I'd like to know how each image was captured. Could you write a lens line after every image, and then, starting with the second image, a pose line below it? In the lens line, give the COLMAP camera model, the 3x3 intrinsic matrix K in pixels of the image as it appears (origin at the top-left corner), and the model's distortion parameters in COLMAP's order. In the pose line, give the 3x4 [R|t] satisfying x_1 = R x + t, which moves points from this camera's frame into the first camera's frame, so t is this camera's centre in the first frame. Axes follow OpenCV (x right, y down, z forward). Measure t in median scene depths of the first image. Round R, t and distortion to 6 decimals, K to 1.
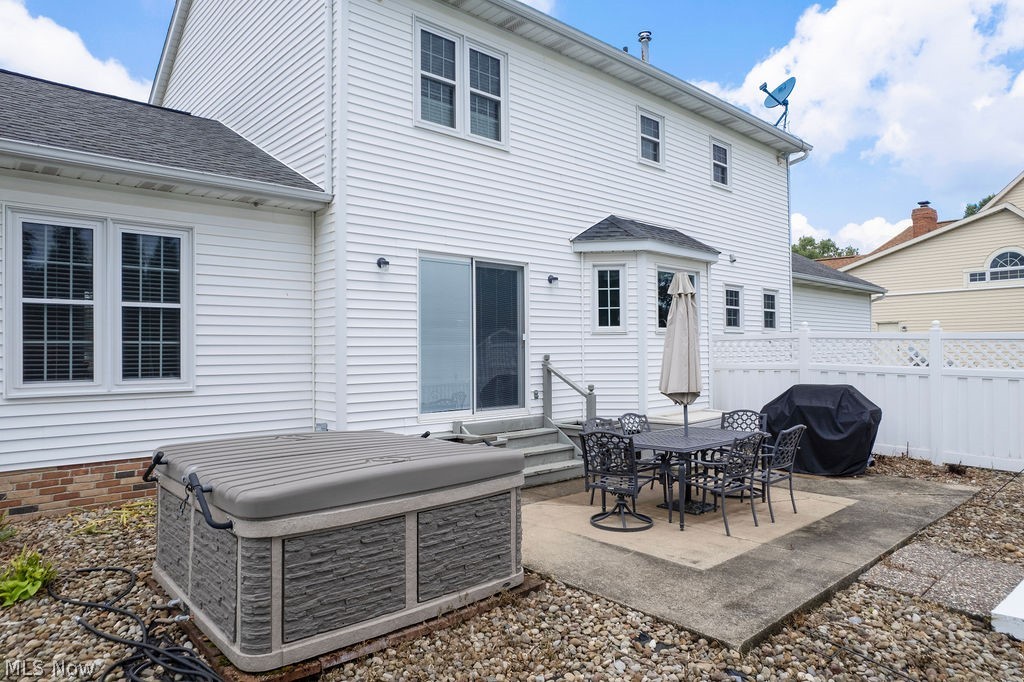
lens RADIAL K [[654.5, 0, 505.8], [0, 654.5, 352.2], [0, 0, 1]] dist [-0.077219, 0.065358]
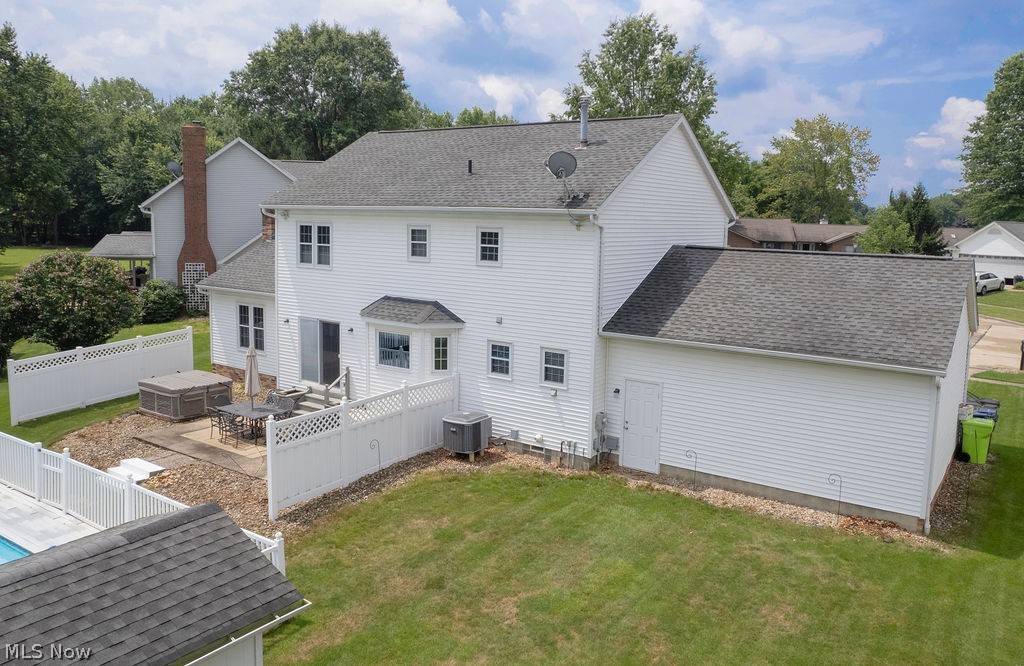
lens RADIAL K [[755.6, 0, 512.0], [0, 755.6, 333.0], [0, 0, 1]] dist [0.000162, 0.001239]
pose [[0.230468, 0.162789, -0.959366, 2.626422], [-0.024125, 0.986560, 0.161608, -0.533007], [0.972781, -0.014101, 0.231298, 1.022964]]
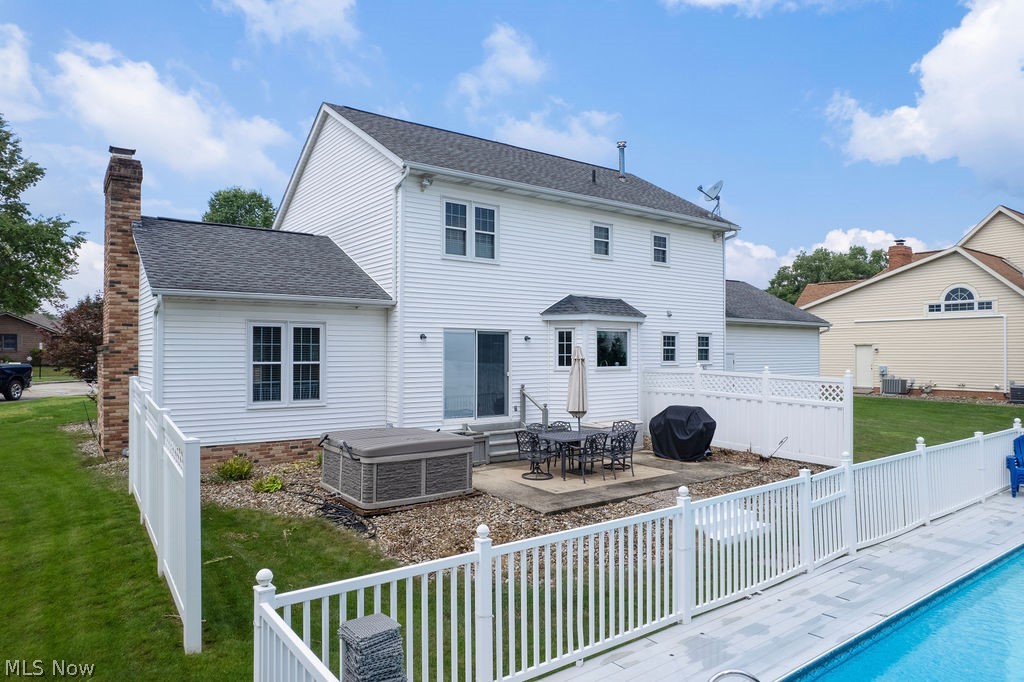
lens RADIAL K [[654.5, 0, 505.8], [0, 654.5, 352.2], [0, 0, 1]] dist [-0.077219, 0.065358]
pose [[0.995216, 0.009862, -0.097197, 0.193637], [-0.009831, 0.999951, 0.000793, -0.084543], [0.097200, 0.000167, 0.995265, -0.705741]]
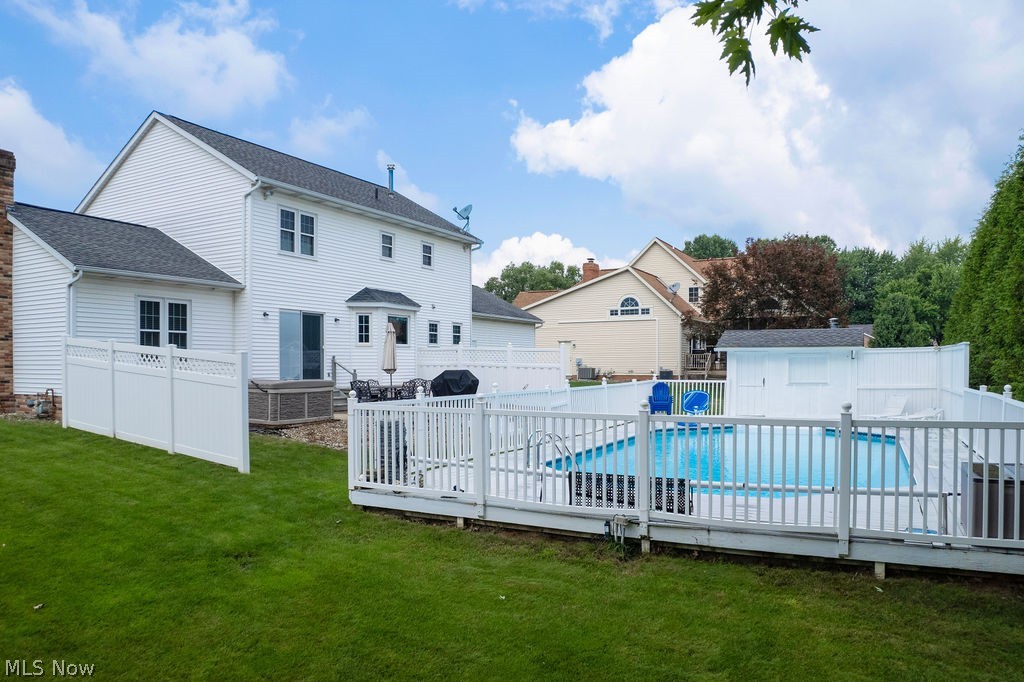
lens RADIAL K [[709.7, 0, 510.1], [0, 709.7, 376.8], [0, 0, 1]] dist [-0.095941, 0.027355]
pose [[0.941607, 0.002459, 0.336704, -0.181596], [-0.007592, 0.999874, 0.013928, 0.038659], [-0.336627, -0.015672, 0.941508, -1.445448]]
